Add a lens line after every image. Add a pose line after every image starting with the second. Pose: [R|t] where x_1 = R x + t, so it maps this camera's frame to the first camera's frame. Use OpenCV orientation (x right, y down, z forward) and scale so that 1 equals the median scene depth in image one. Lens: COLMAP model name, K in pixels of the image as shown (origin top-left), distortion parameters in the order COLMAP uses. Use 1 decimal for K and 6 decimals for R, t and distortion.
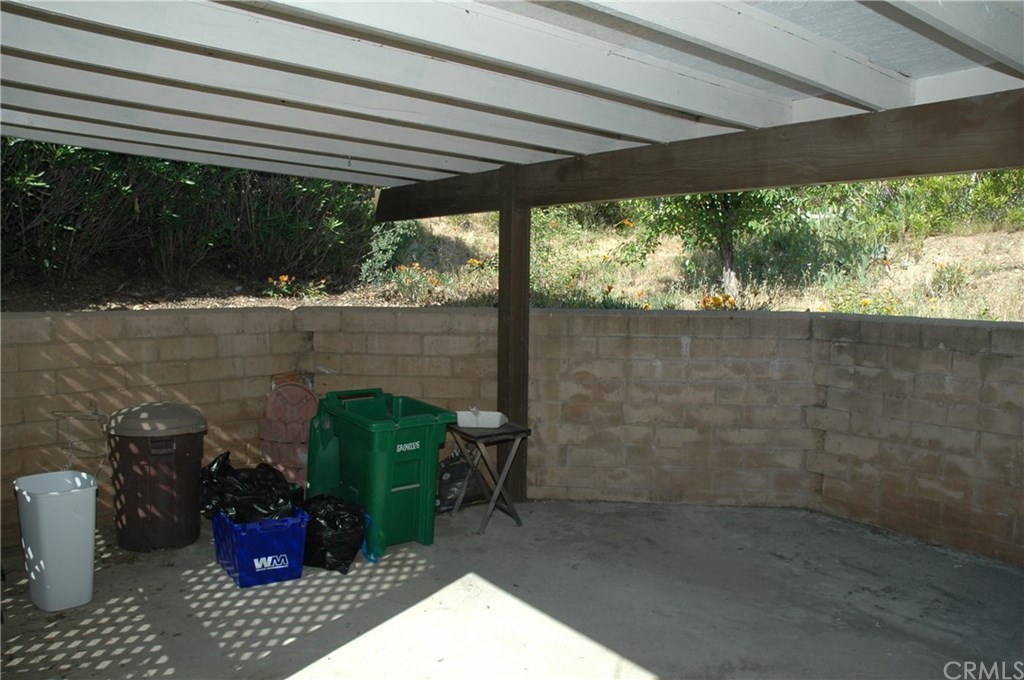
lens RADIAL K [[772.5, 0, 513.7], [0, 772.5, 333.1], [0, 0, 1]] dist [-0.136560, 0.065342]
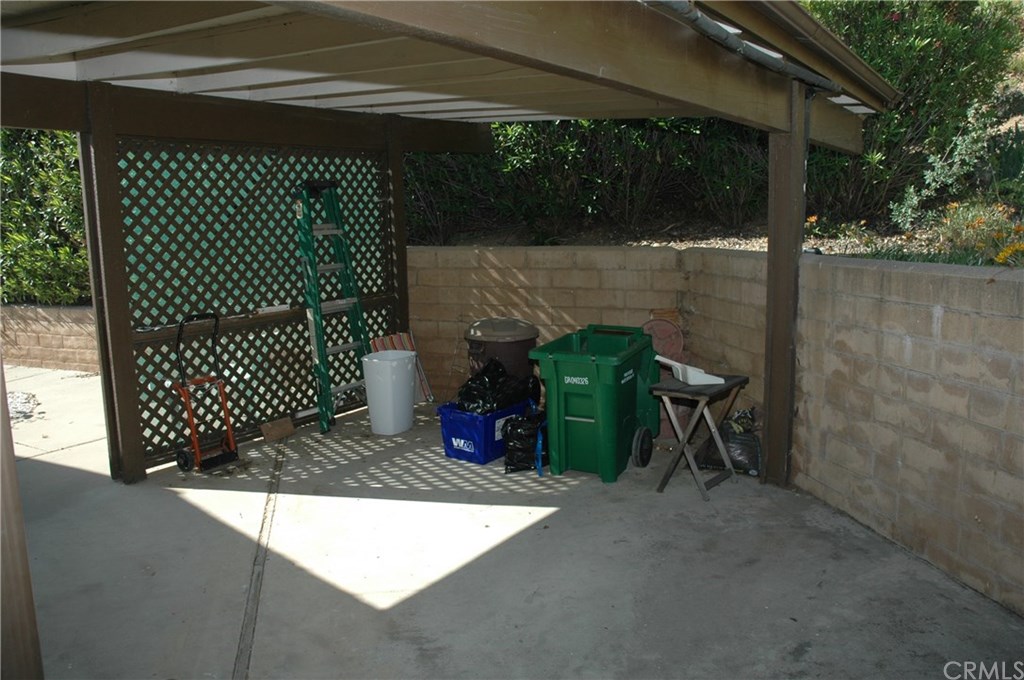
lens RADIAL K [[772.5, 0, 511.1], [0, 772.5, 334.0], [0, 0, 1]] dist [-0.136560, 0.065342]
pose [[0.364186, 0.120830, -0.923455, 0.685703], [-0.043630, 0.992673, 0.112680, -0.027093], [0.930304, -0.000746, 0.366789, 0.450697]]
